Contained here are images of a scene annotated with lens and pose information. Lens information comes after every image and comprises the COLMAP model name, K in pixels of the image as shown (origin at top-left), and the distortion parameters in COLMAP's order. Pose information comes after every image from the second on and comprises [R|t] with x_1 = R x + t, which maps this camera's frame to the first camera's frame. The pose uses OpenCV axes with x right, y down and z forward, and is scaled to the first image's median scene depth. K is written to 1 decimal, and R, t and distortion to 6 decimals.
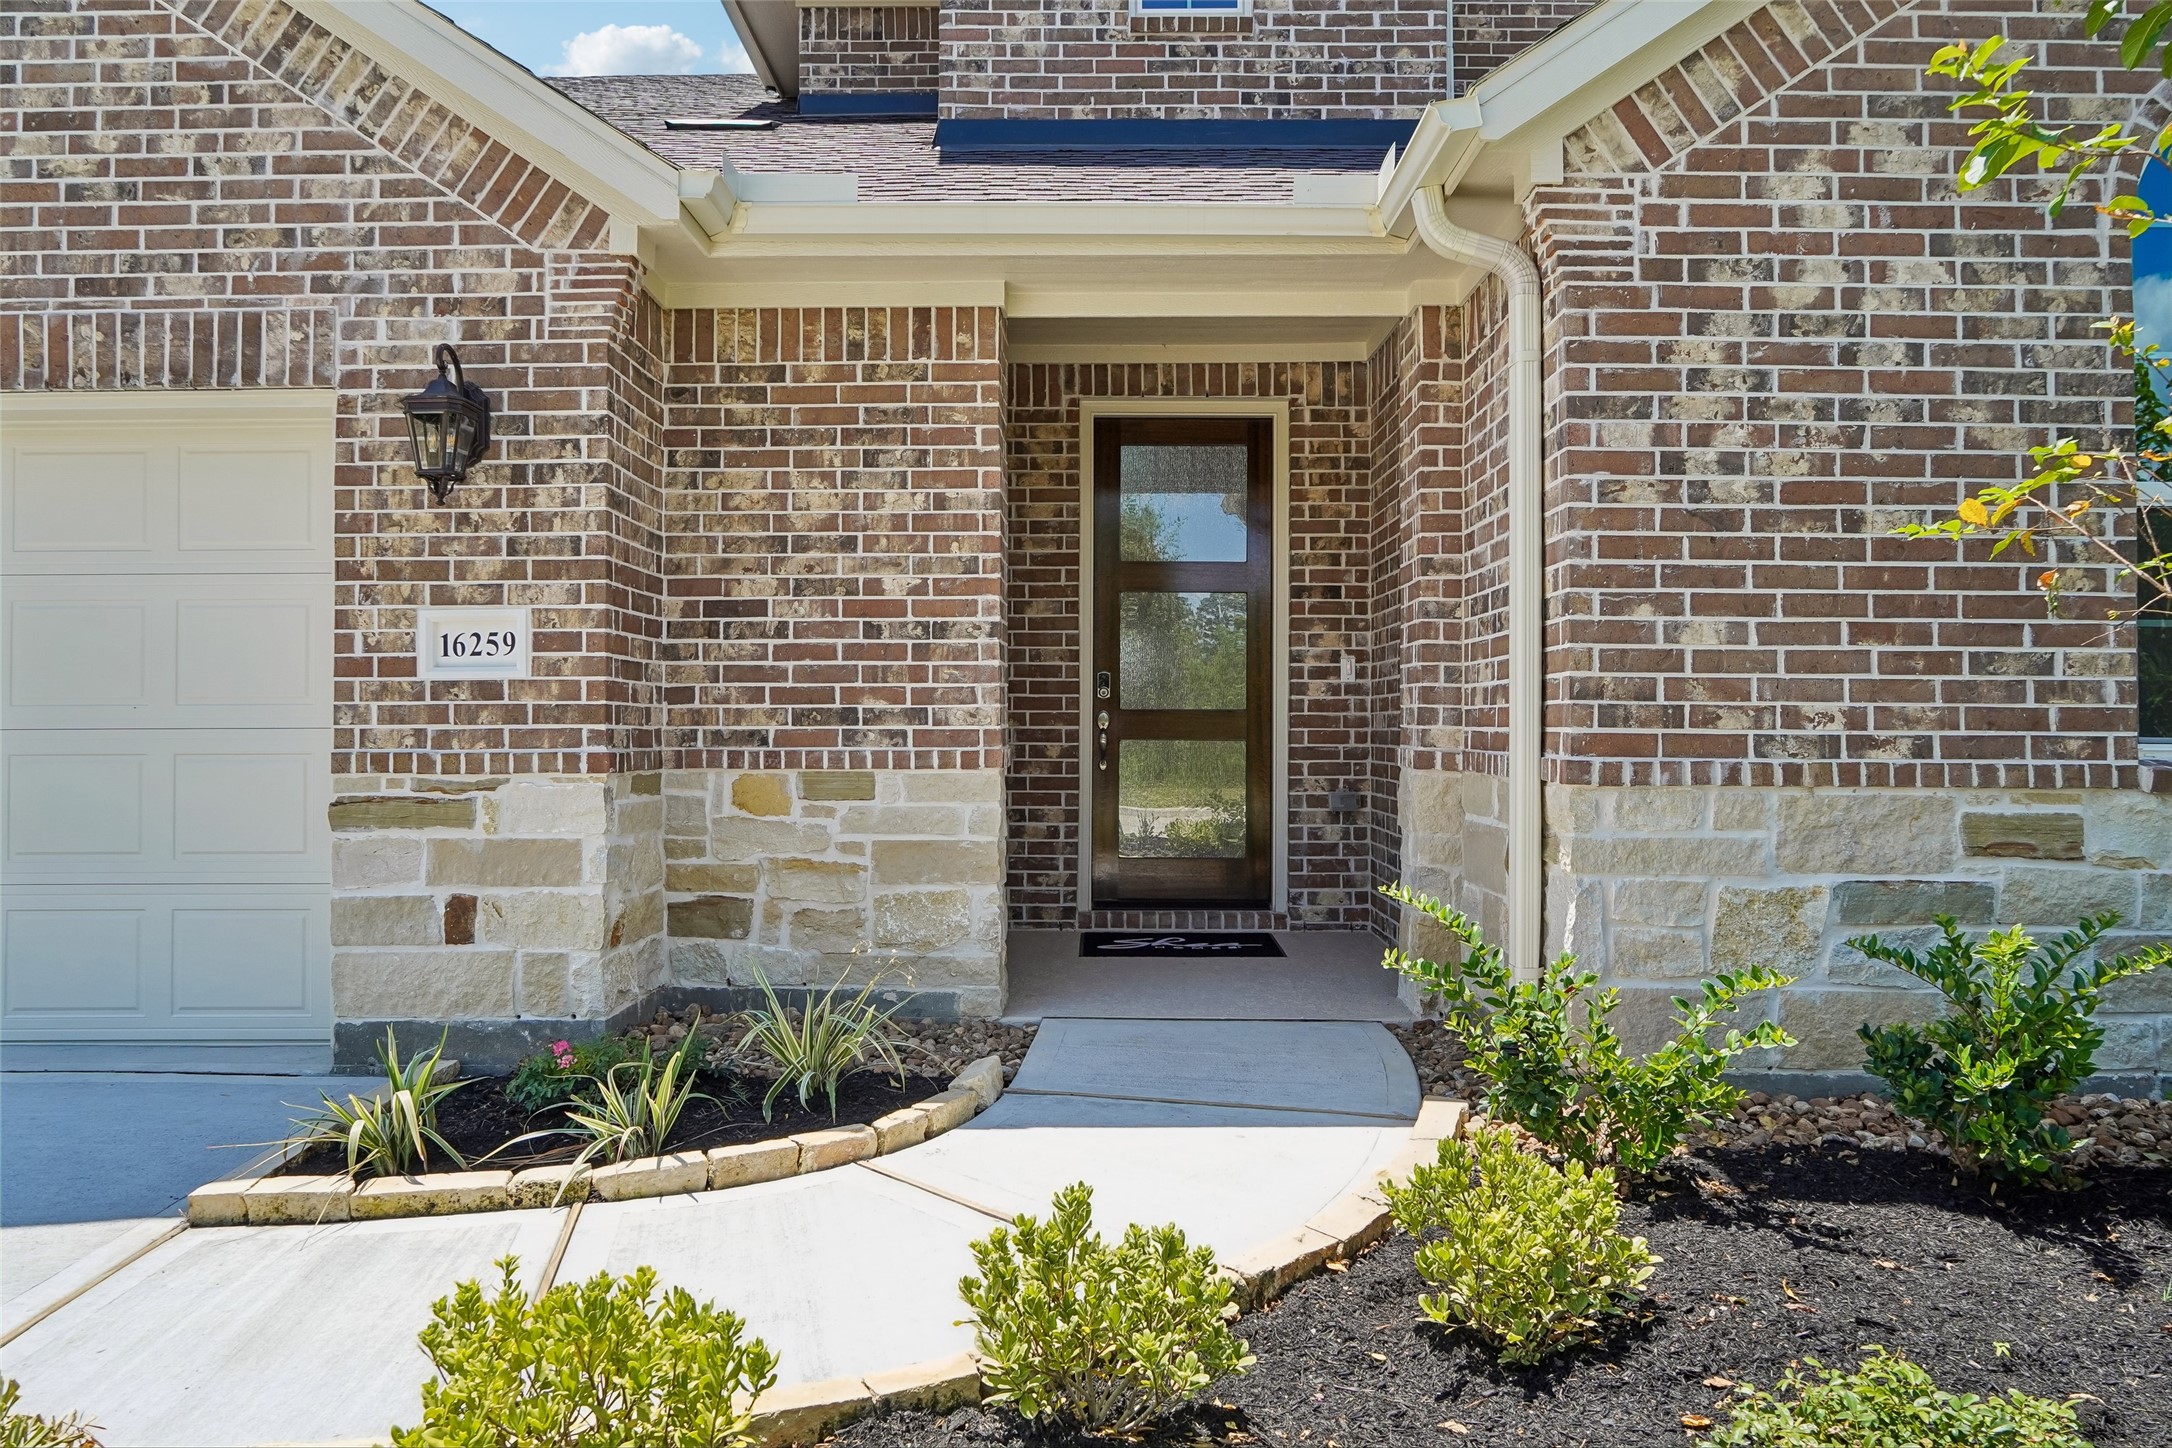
lens RADIAL K [[1470.3, 0, 1056.2], [0, 1470.3, 690.7], [0, 0, 1]] dist [-0.011539, 0.000025]
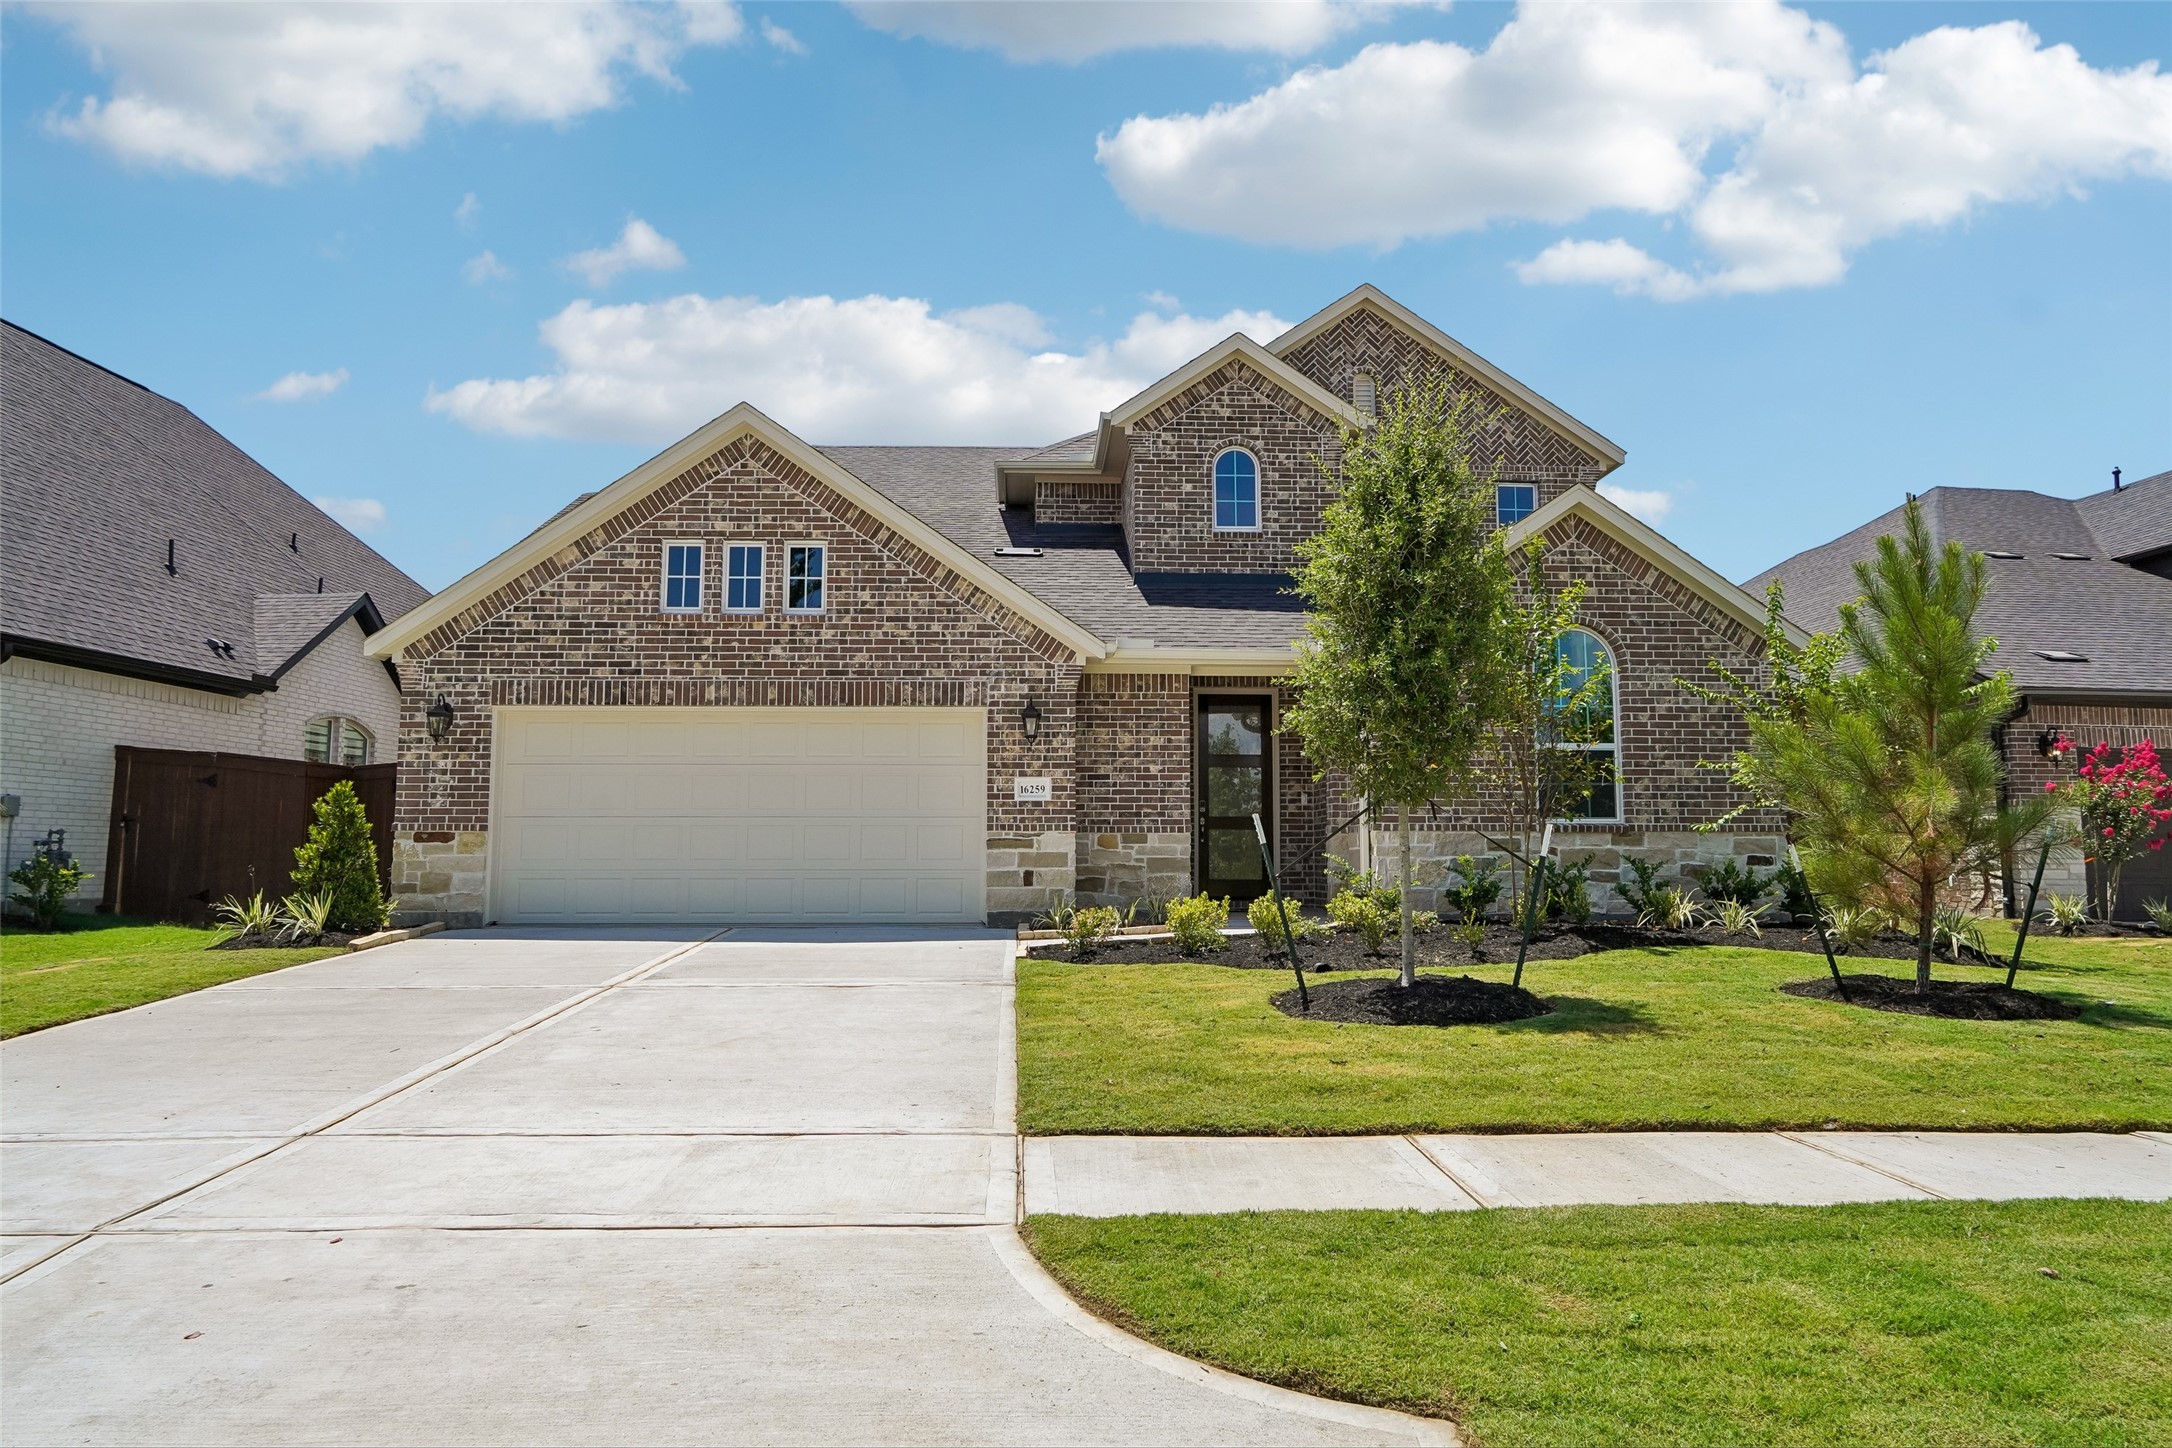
lens RADIAL K [[1470.3, 0, 1090.5], [0, 1470.3, 719.6], [0, 0, 1]] dist [-0.011539, 0.000025]
pose [[0.997012, 0.006091, 0.077010, -0.514365], [0.000017, 0.996869, -0.079065, 0.067236], [-0.077251, 0.078830, 0.993890, -2.107586]]
